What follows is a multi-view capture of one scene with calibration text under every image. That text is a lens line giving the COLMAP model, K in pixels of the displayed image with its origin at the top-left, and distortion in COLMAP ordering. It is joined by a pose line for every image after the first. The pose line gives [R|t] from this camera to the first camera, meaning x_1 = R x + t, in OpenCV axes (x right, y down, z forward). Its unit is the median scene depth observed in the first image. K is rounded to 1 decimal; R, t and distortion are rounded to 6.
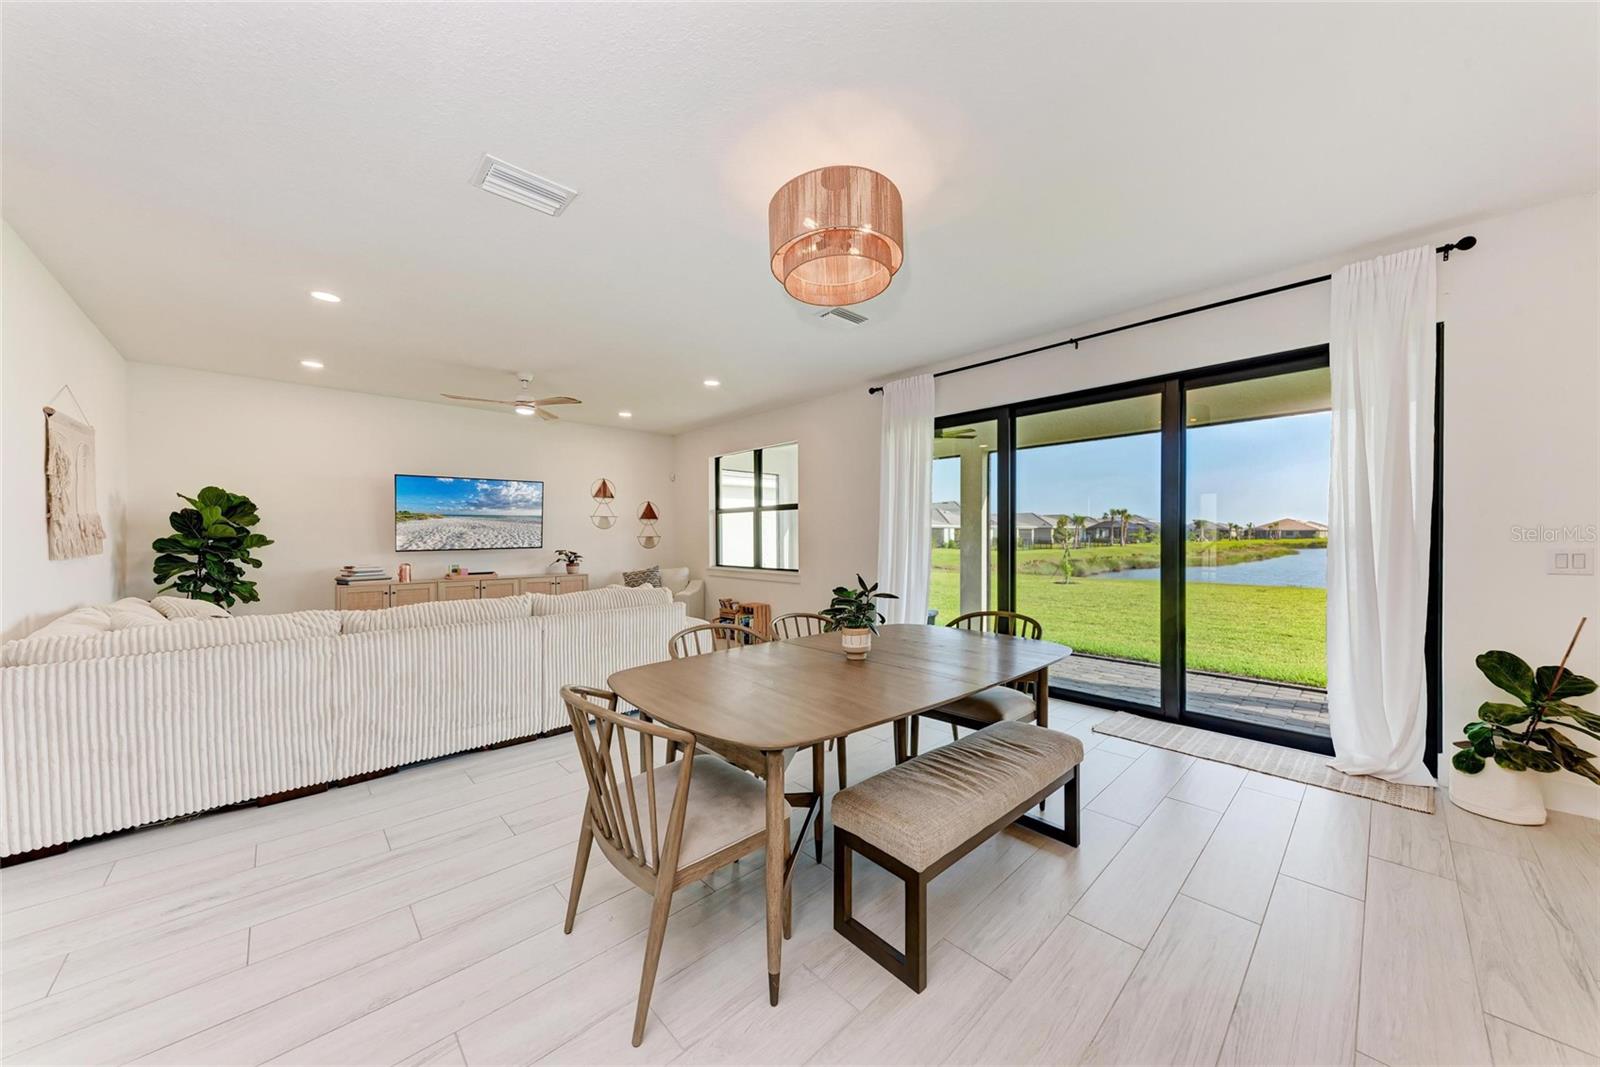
lens RADIAL K [[547.6, 0, 807.6], [0, 547.6, 540.6], [0, 0, 1]] dist [0.016505, -0.001645]
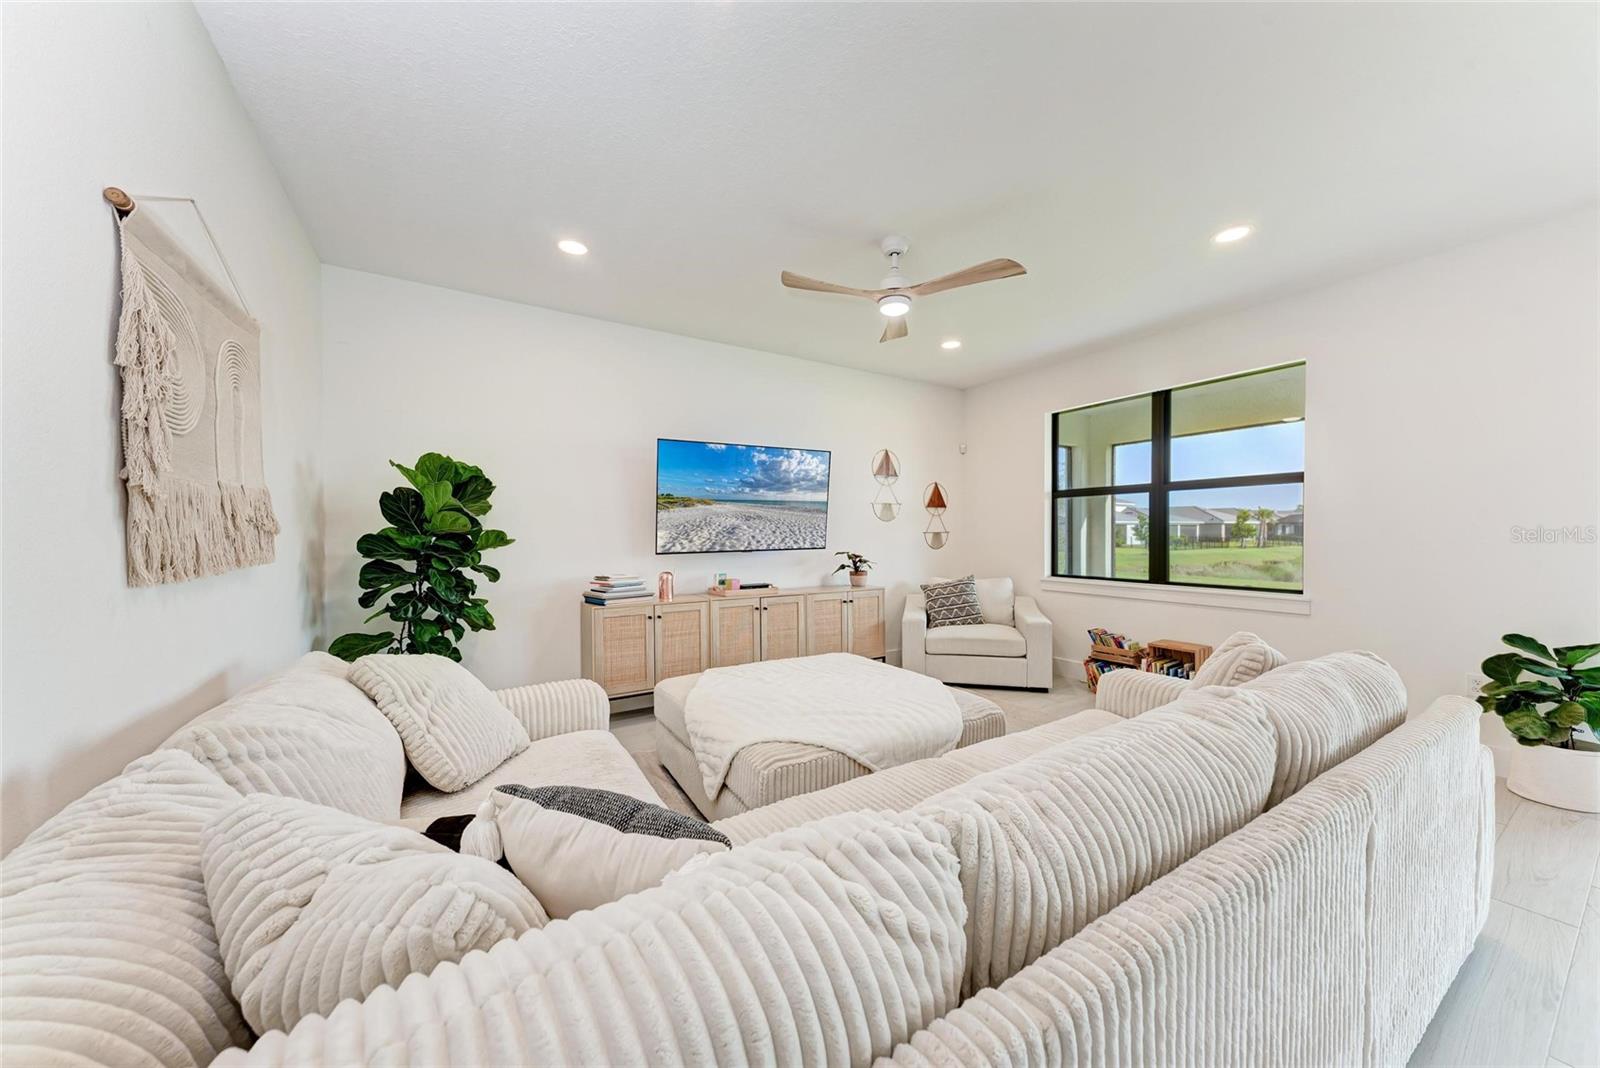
lens RADIAL K [[547.6, 0, 808.5], [0, 547.6, 547.9], [0, 0, 1]] dist [0.016505, -0.001645]
pose [[0.981887, 0.004298, -0.189421, -0.489248], [-0.000847, 0.999832, 0.018295, -0.000400], [0.189467, -0.017804, 0.981726, 0.425865]]
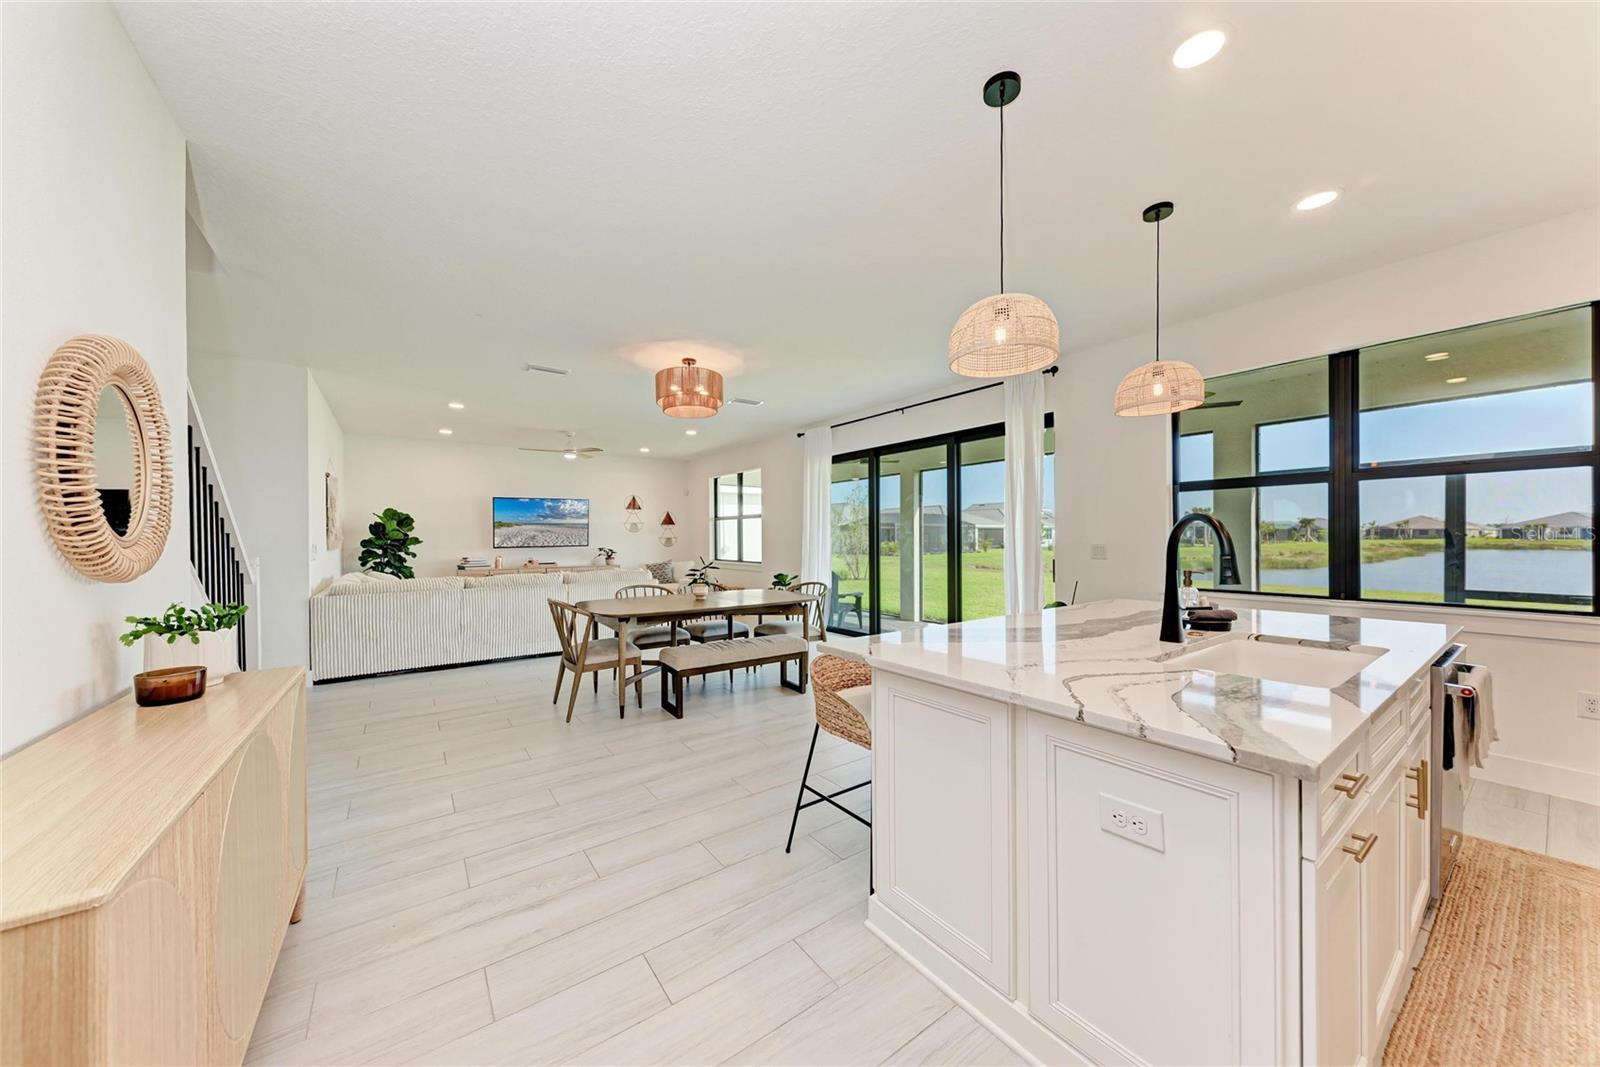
lens RADIAL K [[547.6, 0, 809.0], [0, 547.6, 536.6], [0, 0, 1]] dist [0.016505, -0.001645]
pose [[0.992230, -0.002855, -0.124388, 0.330528], [0.001714, 0.999955, -0.009280, 0.003841], [0.124409, 0.008994, 0.992190, -0.425660]]
